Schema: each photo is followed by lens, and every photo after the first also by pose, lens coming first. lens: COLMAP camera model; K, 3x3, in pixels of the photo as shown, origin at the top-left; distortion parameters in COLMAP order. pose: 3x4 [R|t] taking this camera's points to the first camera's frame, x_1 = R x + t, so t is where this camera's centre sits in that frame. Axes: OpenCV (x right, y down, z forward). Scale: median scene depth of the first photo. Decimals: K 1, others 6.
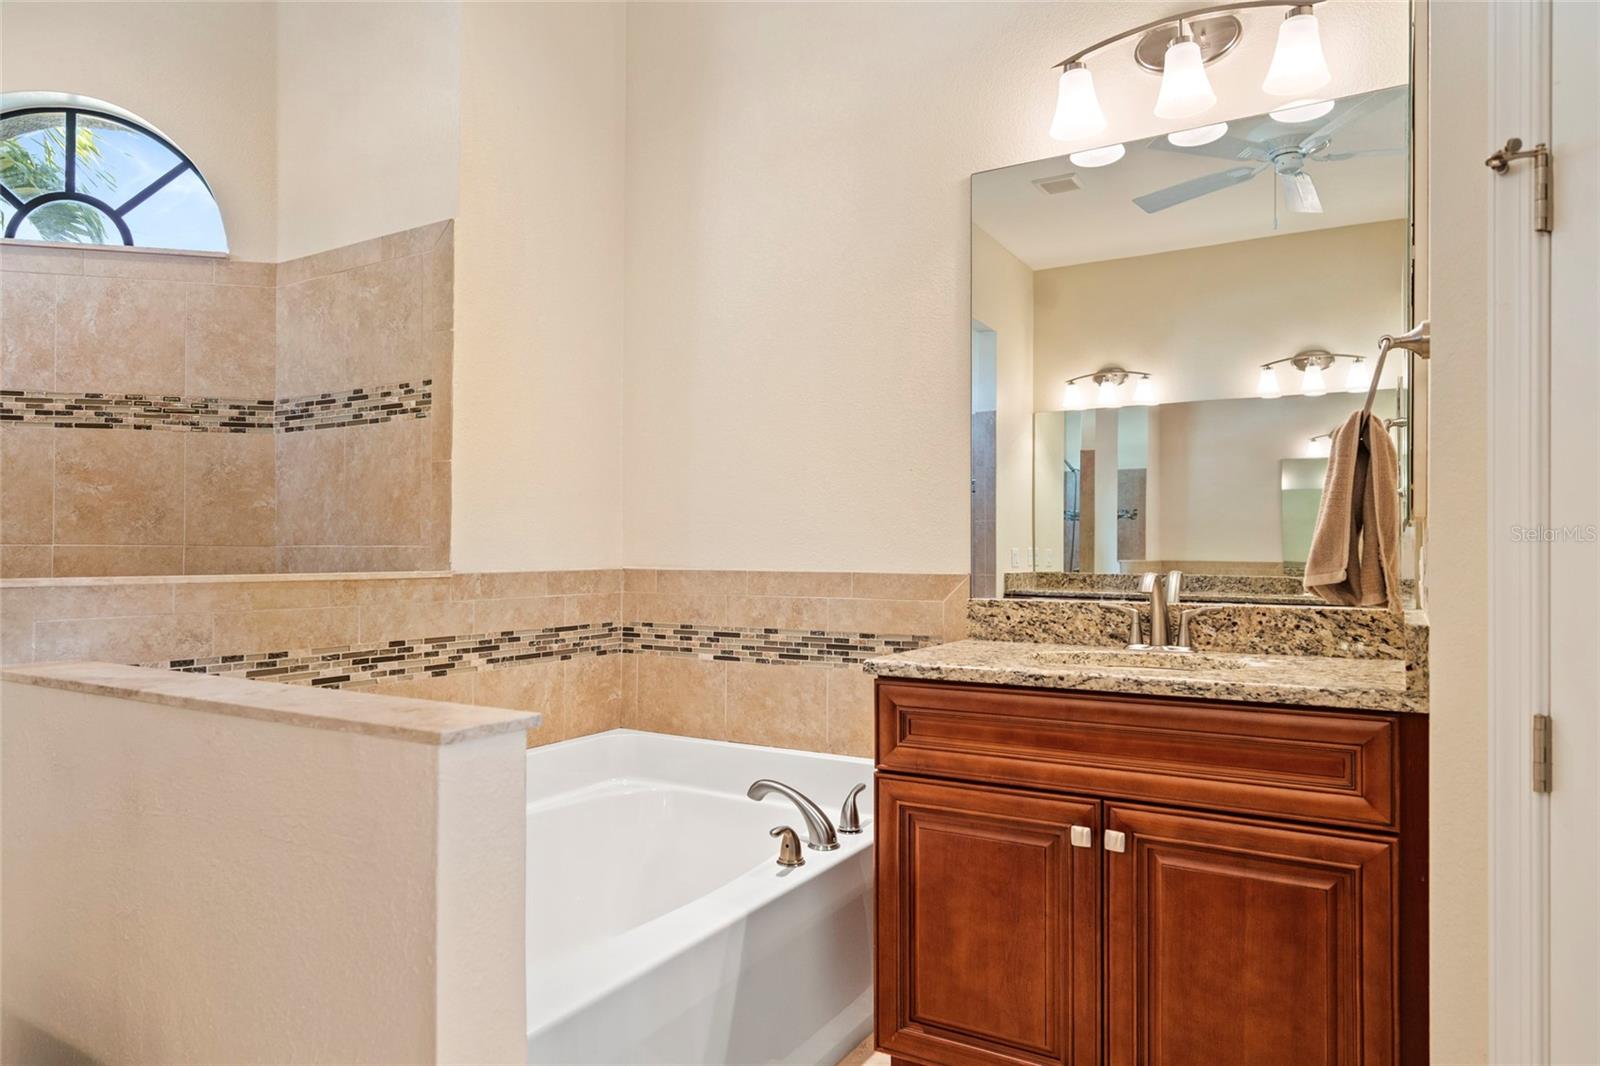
lens RADIAL K [[1018.5, 0, 807.3], [0, 1018.5, 541.2], [0, 0, 1]] dist [0.002459, 0.000061]
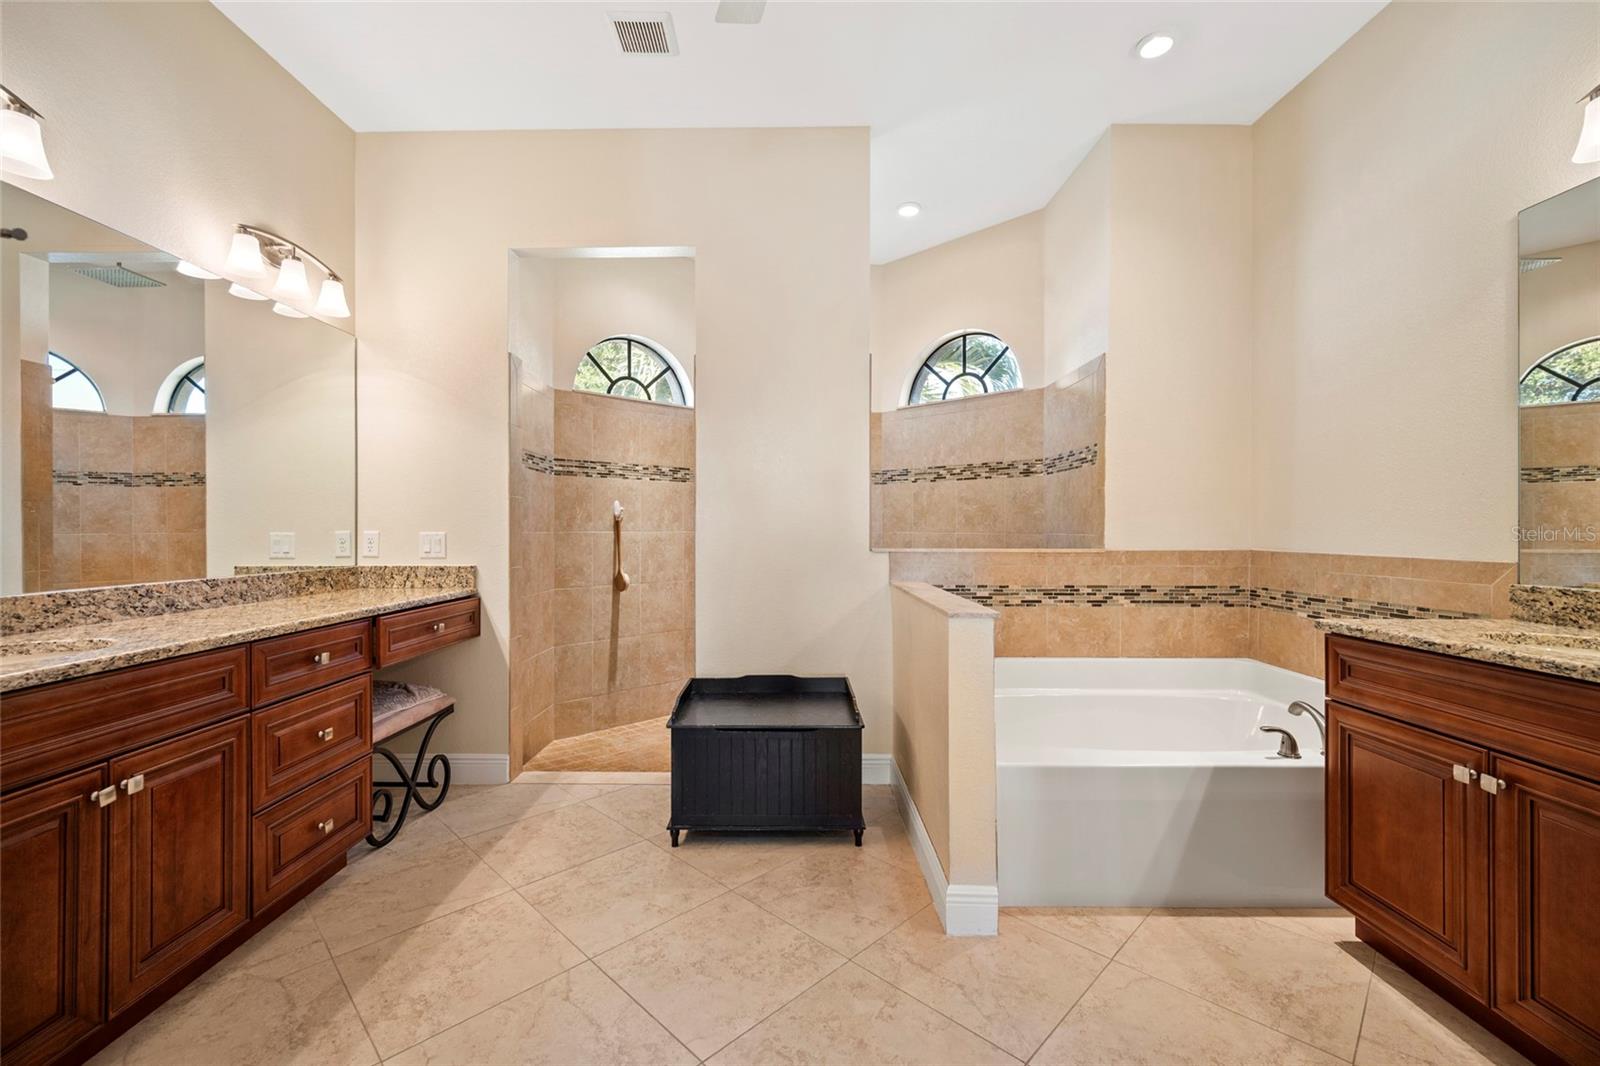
lens RADIAL K [[699.8, 0, 789.8], [0, 699.8, 537.4], [0, 0, 1]] dist [-0.000091, -0.000404]
pose [[0.507131, 0.010353, -0.861807, 0.436326], [0.007144, 0.999843, 0.016215, -0.015466], [0.861839, -0.014380, 0.506978, -0.105892]]
